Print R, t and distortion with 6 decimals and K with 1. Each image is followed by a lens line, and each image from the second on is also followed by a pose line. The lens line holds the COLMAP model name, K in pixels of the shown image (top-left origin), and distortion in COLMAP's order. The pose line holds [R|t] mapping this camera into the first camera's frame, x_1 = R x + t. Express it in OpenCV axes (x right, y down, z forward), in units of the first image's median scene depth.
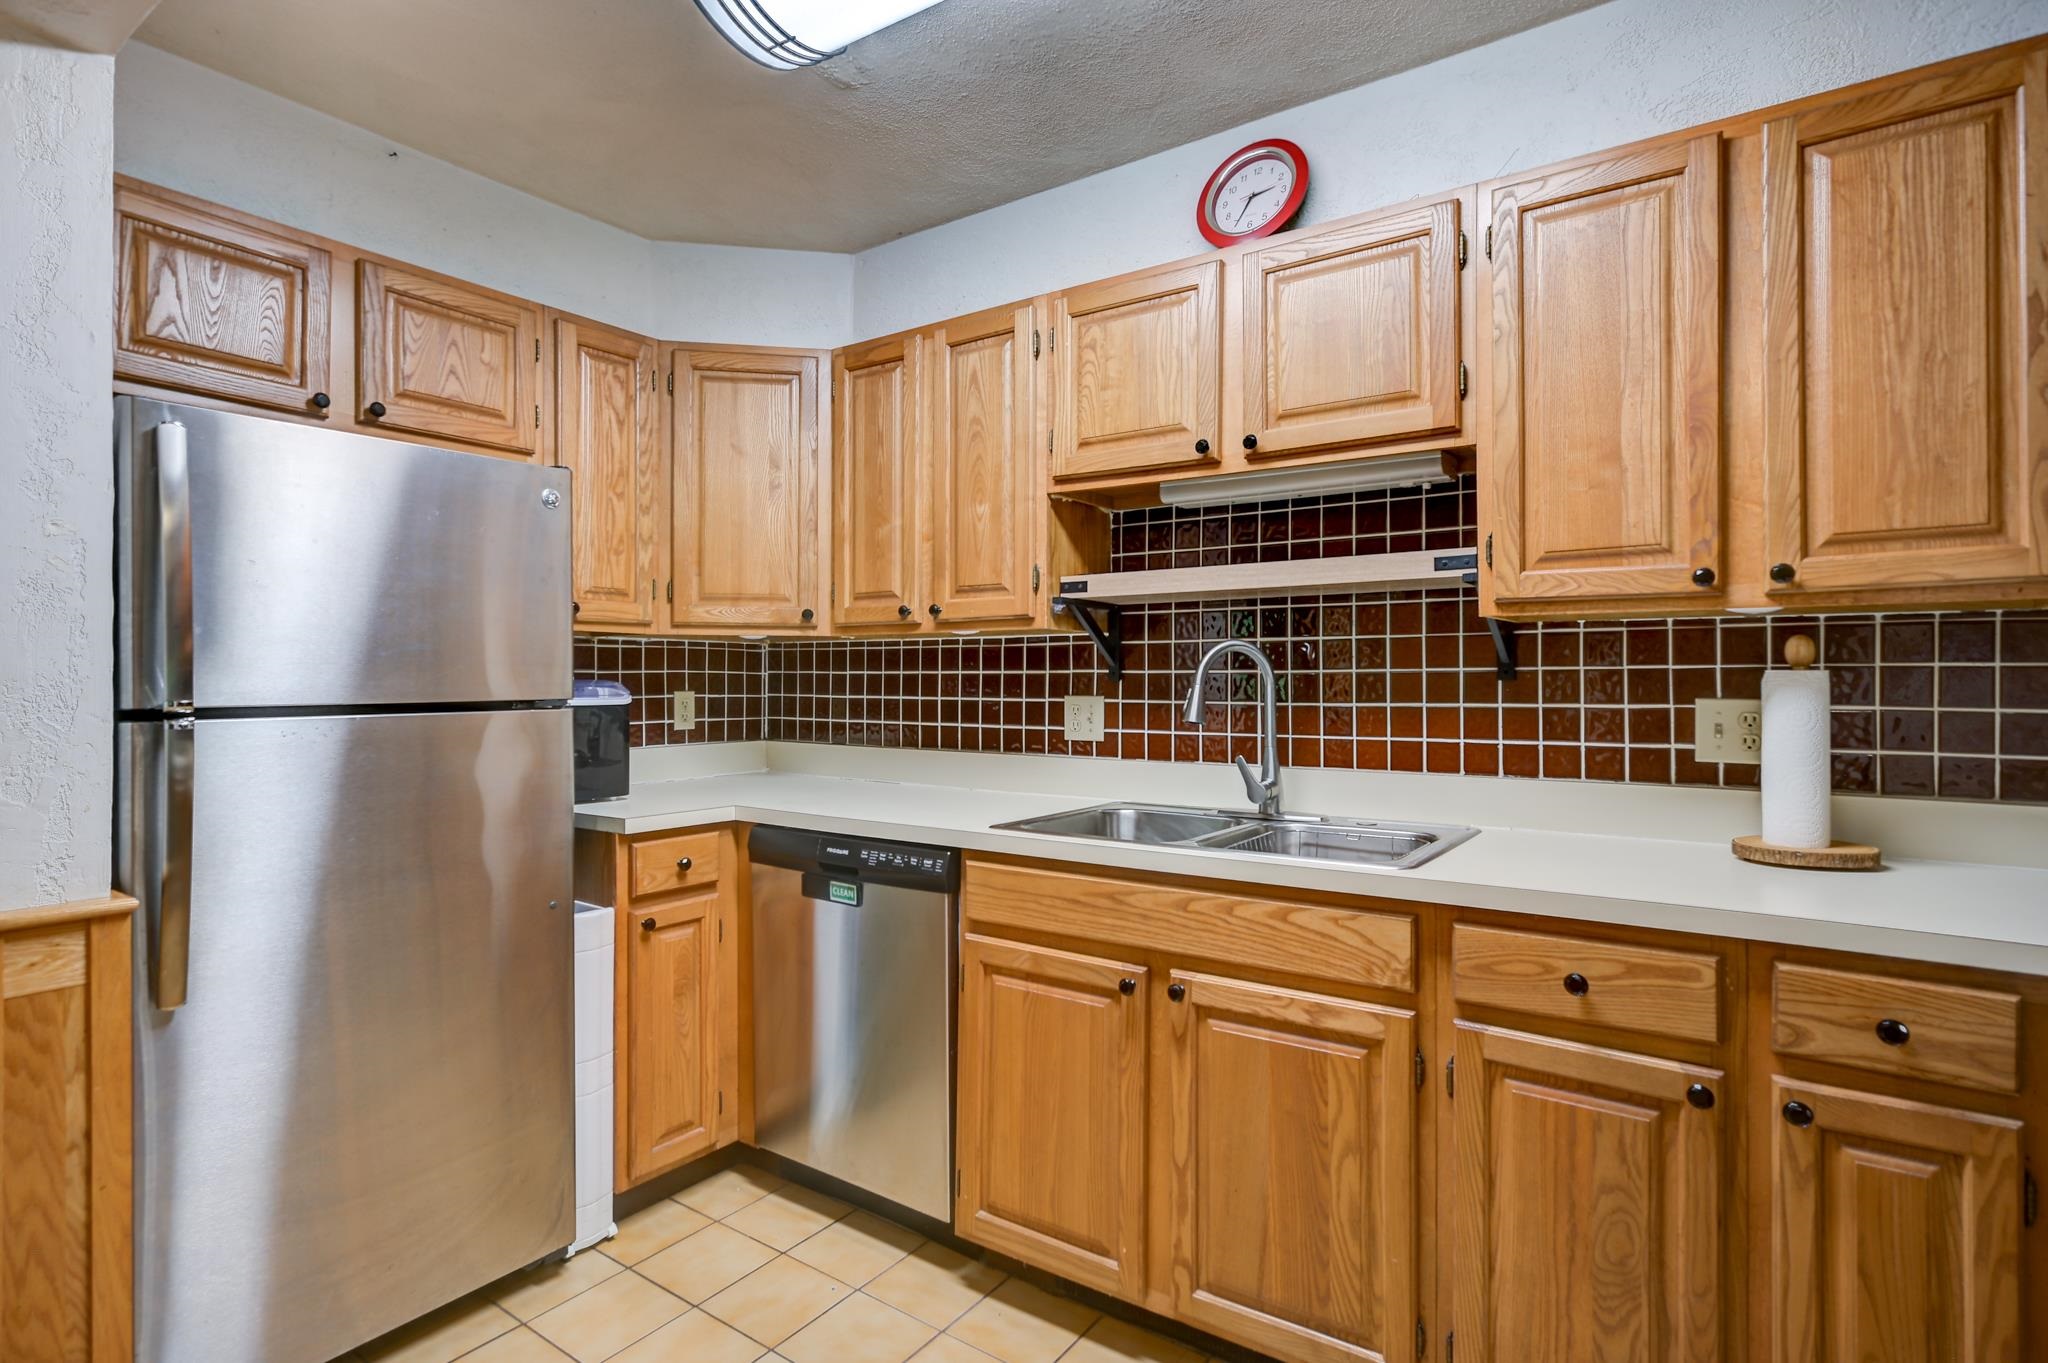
lens RADIAL K [[990.3, 0, 1013.1], [0, 990.3, 675.9], [0, 0, 1]] dist [-0.006954, -0.000635]
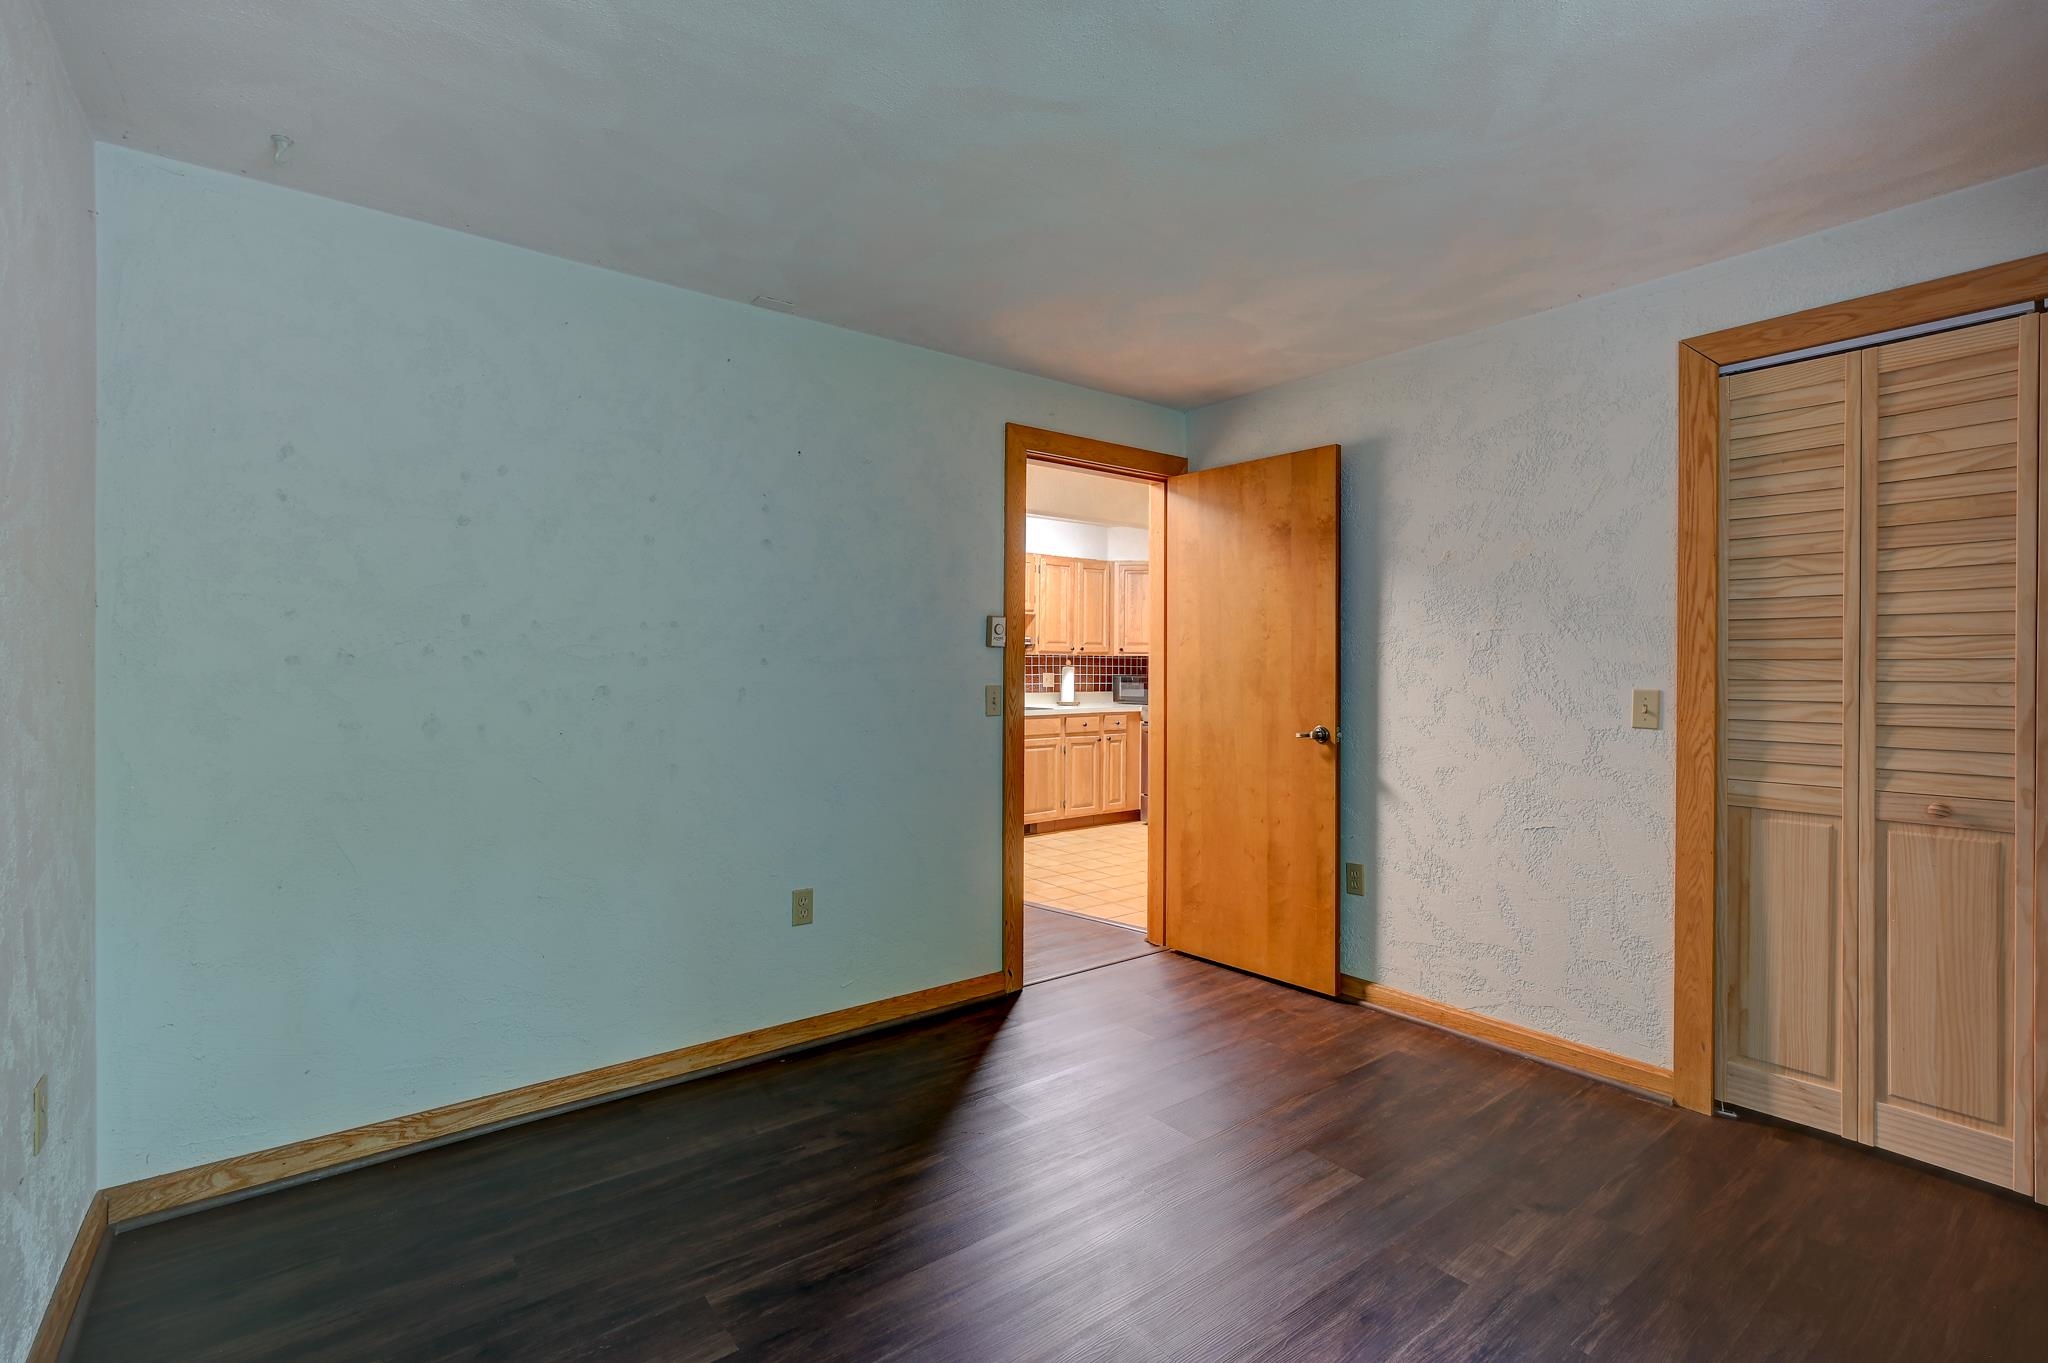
lens RADIAL K [[919.9, 0, 1025.7], [0, 919.9, 680.0], [0, 0, 1]] dist [0.013964, 0.000048]
pose [[0.276513, -0.000240, 0.961010, -3.801817], [-0.006871, 0.999974, 0.002226, 0.051493], [-0.960986, -0.007219, 0.276504, -0.063234]]
